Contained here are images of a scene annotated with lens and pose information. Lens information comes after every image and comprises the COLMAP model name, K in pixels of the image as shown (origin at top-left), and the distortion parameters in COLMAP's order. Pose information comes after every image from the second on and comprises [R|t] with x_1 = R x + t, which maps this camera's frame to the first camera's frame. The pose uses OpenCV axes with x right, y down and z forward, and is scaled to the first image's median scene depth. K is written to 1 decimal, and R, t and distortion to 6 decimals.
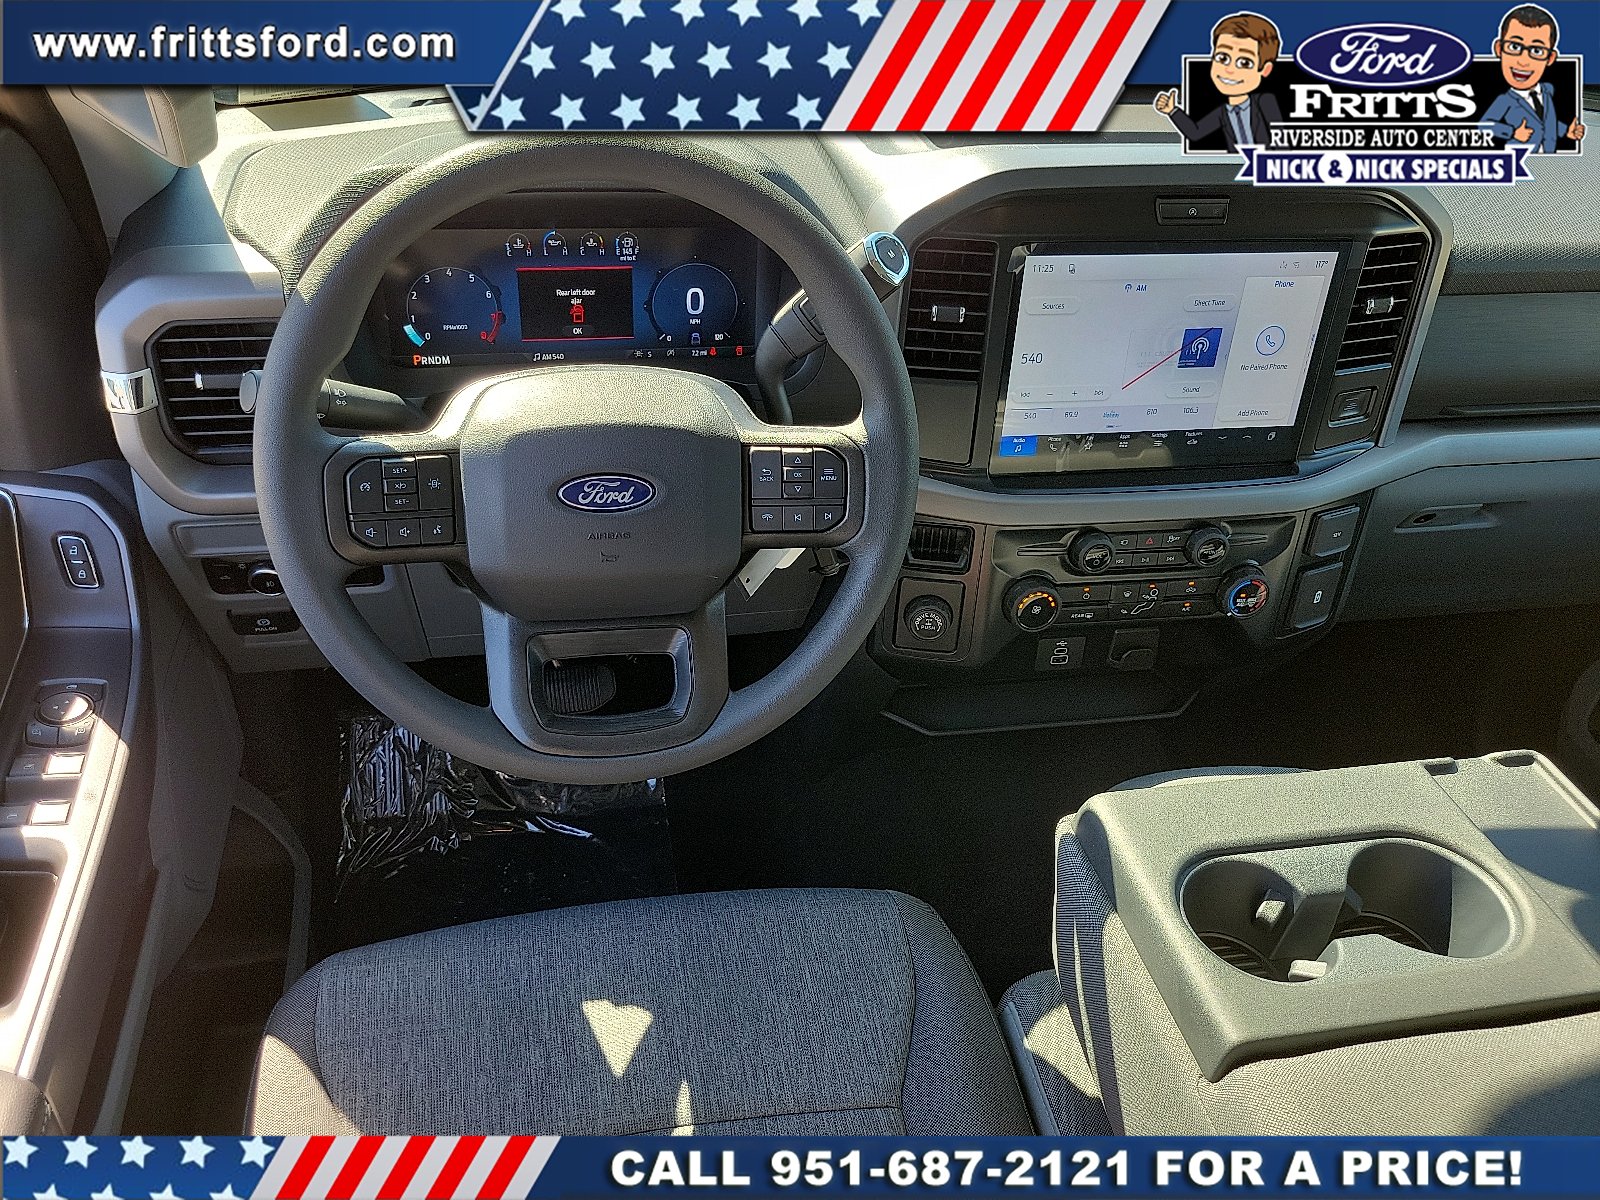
lens RADIAL K [[1176.1, 0, 822.8], [0, 1176.1, 592.4], [0, 0, 1]] dist [-0.000104, -0.001141]
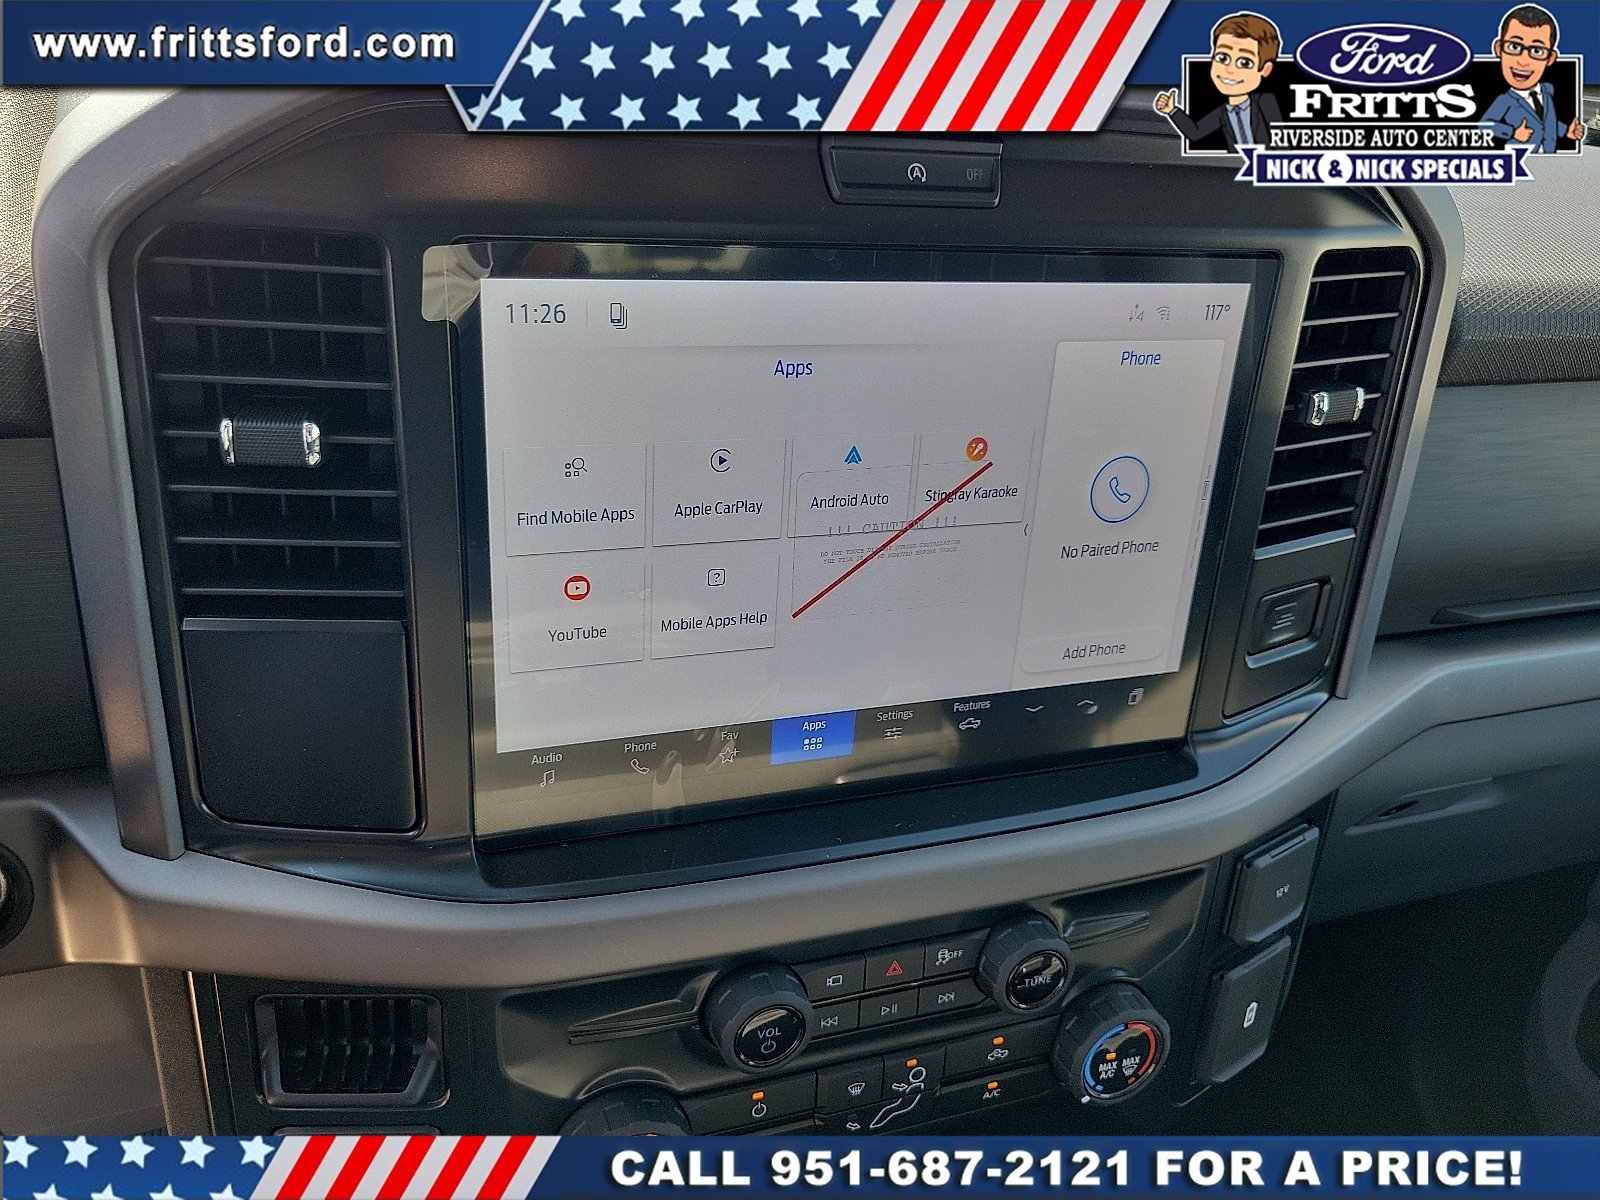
lens RADIAL K [[1229.2, 0, 790.8], [0, 1229.2, 611.8], [0, 0, 1]] dist [-0.009639, -0.009218]
pose [[0.985698, -0.051474, 0.160469, 0.182636], [0.074397, 0.987311, -0.140294, -0.113150], [-0.151212, 0.150226, 0.977020, 0.574010]]
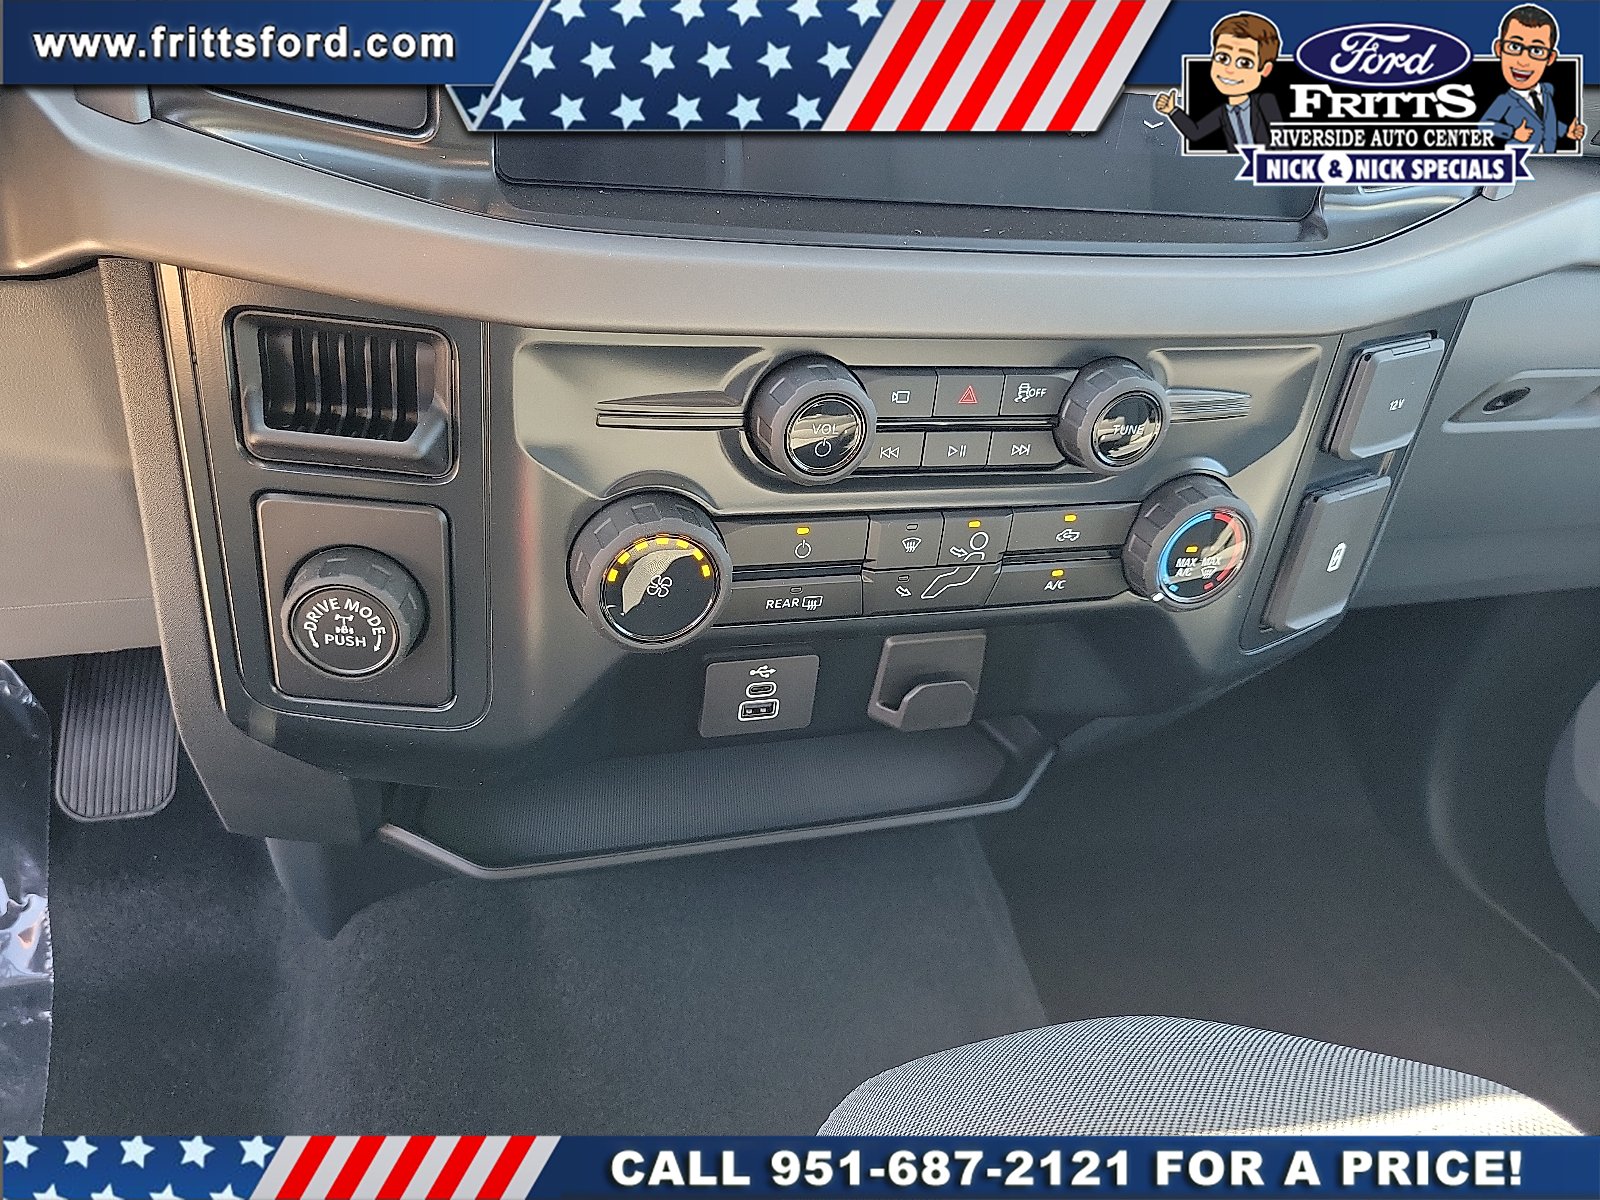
lens RADIAL K [[1223.9, 0, 800.0], [0, 1223.9, 600.0], [0, 0, 1]] dist [-0.008372, -0.007346]
pose [[0.988681, -0.006615, 0.149886, 0.172829], [0.005920, 0.999970, 0.005086, 0.017770], [-0.149915, -0.004141, 0.988690, 0.646490]]
